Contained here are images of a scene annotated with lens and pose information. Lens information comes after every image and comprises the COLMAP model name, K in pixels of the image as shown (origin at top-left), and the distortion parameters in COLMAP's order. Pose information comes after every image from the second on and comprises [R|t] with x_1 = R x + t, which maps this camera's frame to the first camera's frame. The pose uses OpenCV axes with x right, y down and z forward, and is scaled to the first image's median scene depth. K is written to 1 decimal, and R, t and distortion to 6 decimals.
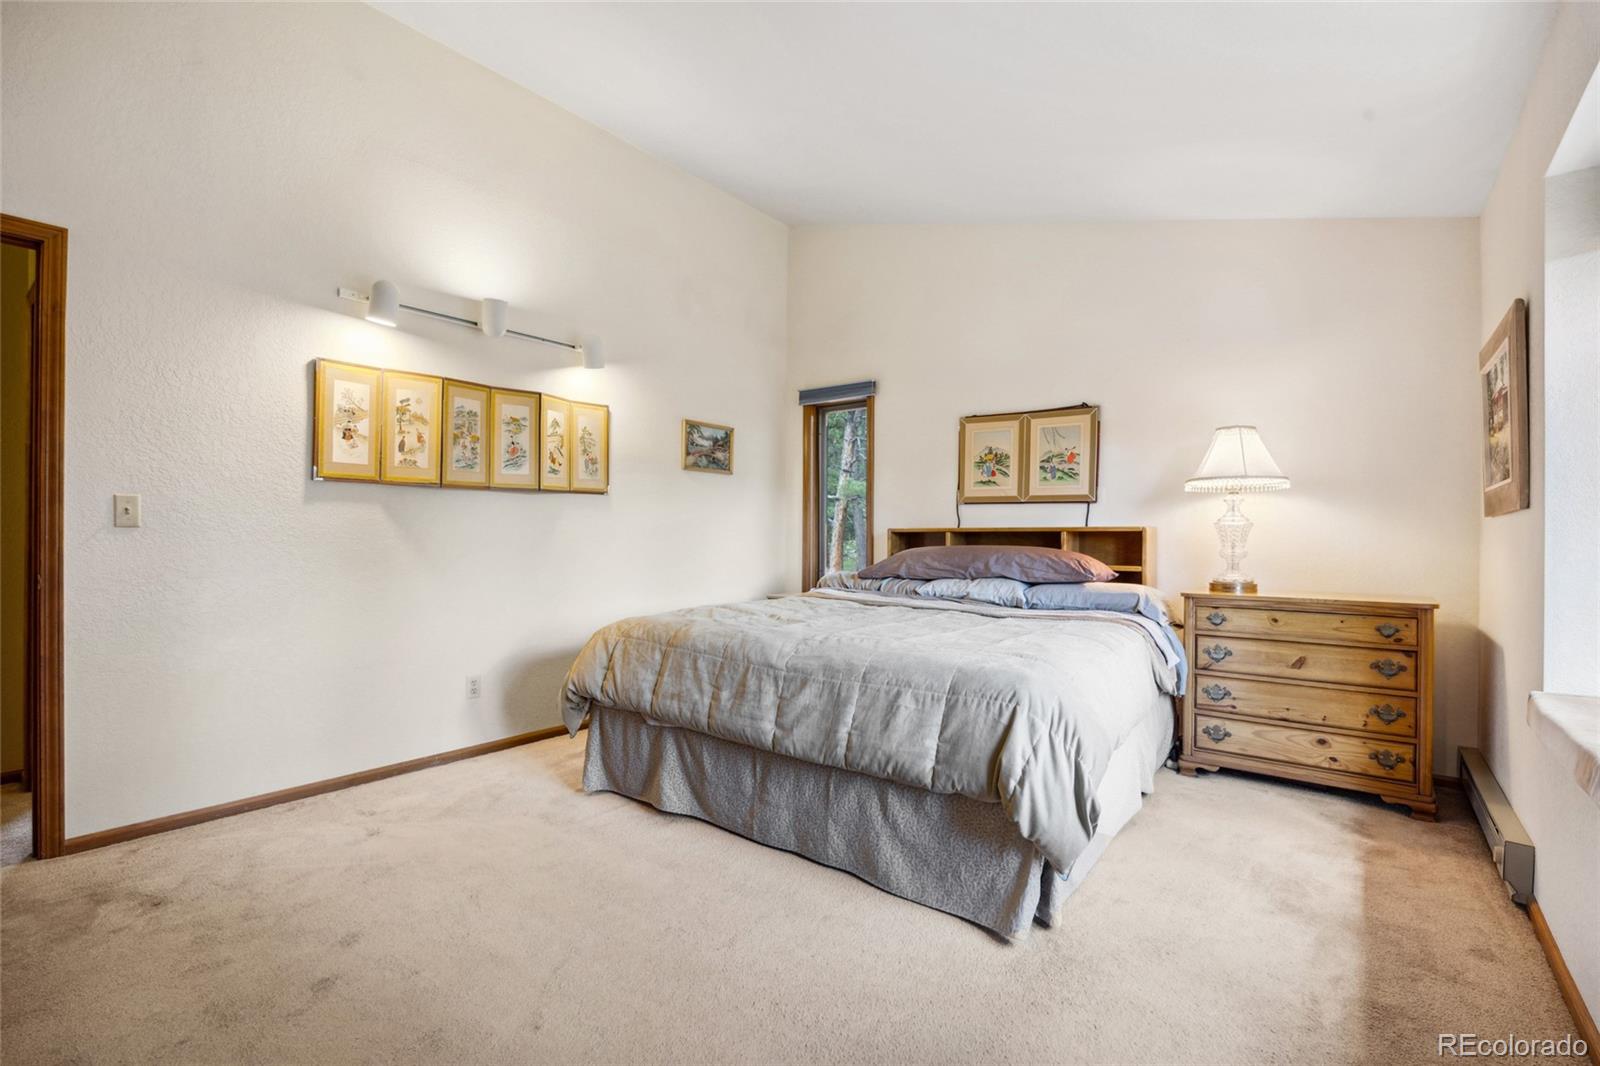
lens RADIAL K [[720.1, 0, 806.5], [0, 720.1, 533.9], [0, 0, 1]] dist [-0.006335, 0.000213]
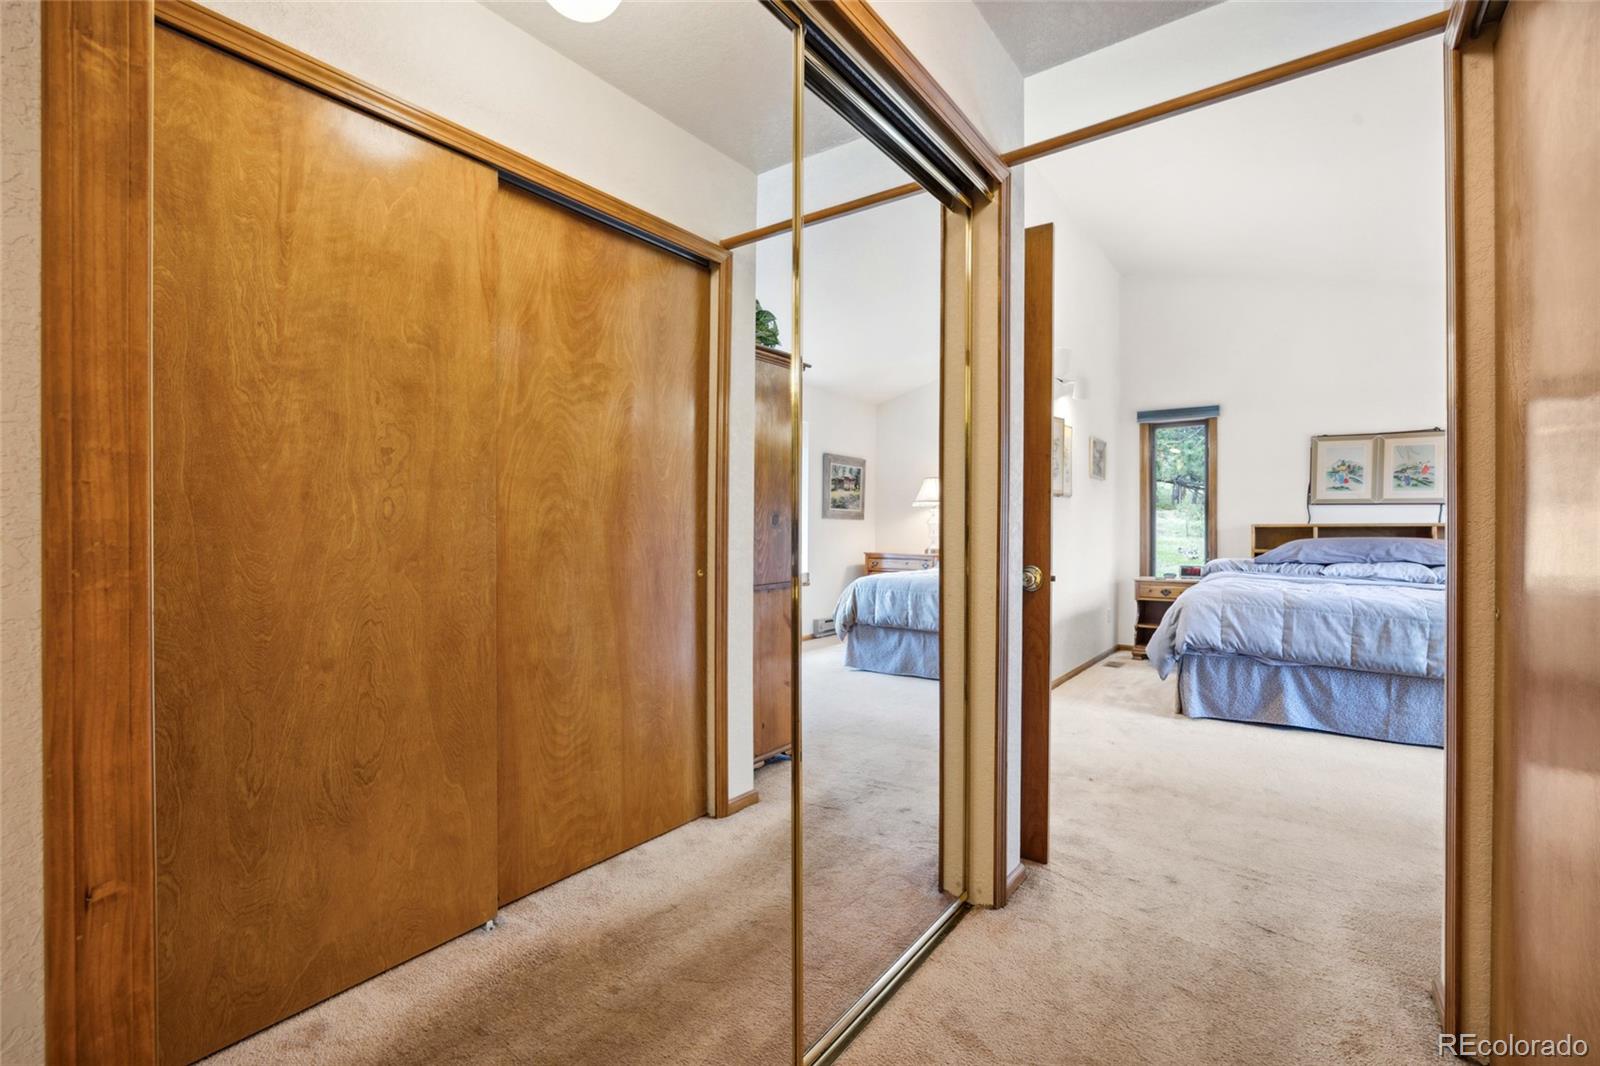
lens RADIAL K [[720.1, 0, 792.1], [0, 720.1, 530.9], [0, 0, 1]] dist [-0.006335, 0.000213]
pose [[0.998752, -0.000573, 0.049935, -0.853386], [0.000469, 0.999998, 0.002110, 0.001487], [-0.049936, -0.002084, 0.998750, -0.238582]]
